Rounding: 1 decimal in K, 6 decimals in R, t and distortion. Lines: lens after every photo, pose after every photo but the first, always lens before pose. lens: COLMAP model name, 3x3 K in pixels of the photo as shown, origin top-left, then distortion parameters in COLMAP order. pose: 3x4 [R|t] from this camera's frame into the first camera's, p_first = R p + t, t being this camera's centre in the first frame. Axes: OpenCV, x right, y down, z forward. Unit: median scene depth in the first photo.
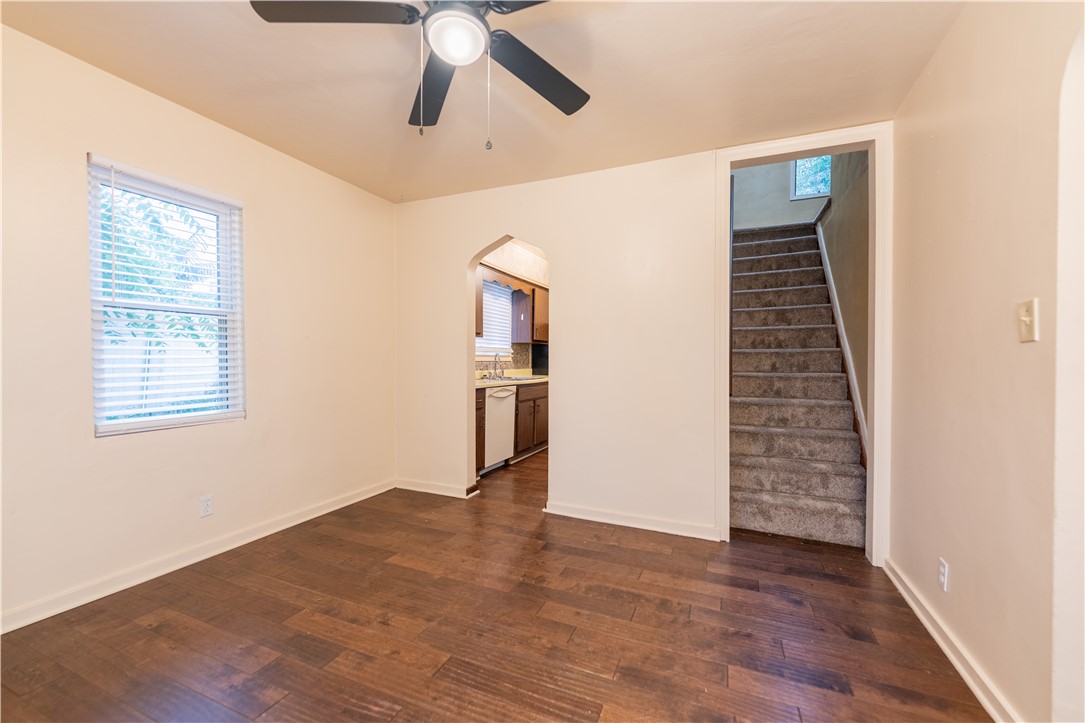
lens RADIAL K [[434.1, 0, 544.3], [0, 434.1, 361.9], [0, 0, 1]] dist [-0.002251, -0.000696]
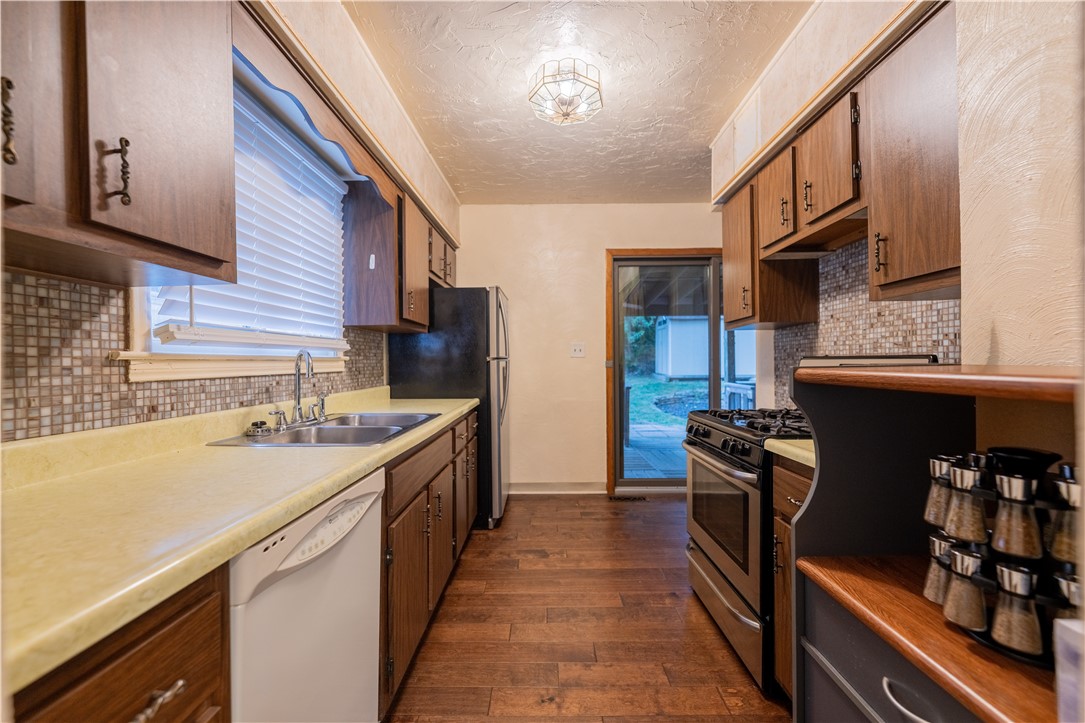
lens RADIAL K [[434.1, 0, 535.7], [0, 434.1, 363.2], [0, 0, 1]] dist [-0.002251, -0.000696]
pose [[0.927098, -0.010166, 0.374681, -0.065347], [0.009898, 0.999948, 0.002640, -0.008983], [-0.374688, 0.001261, 0.927150, 0.598427]]
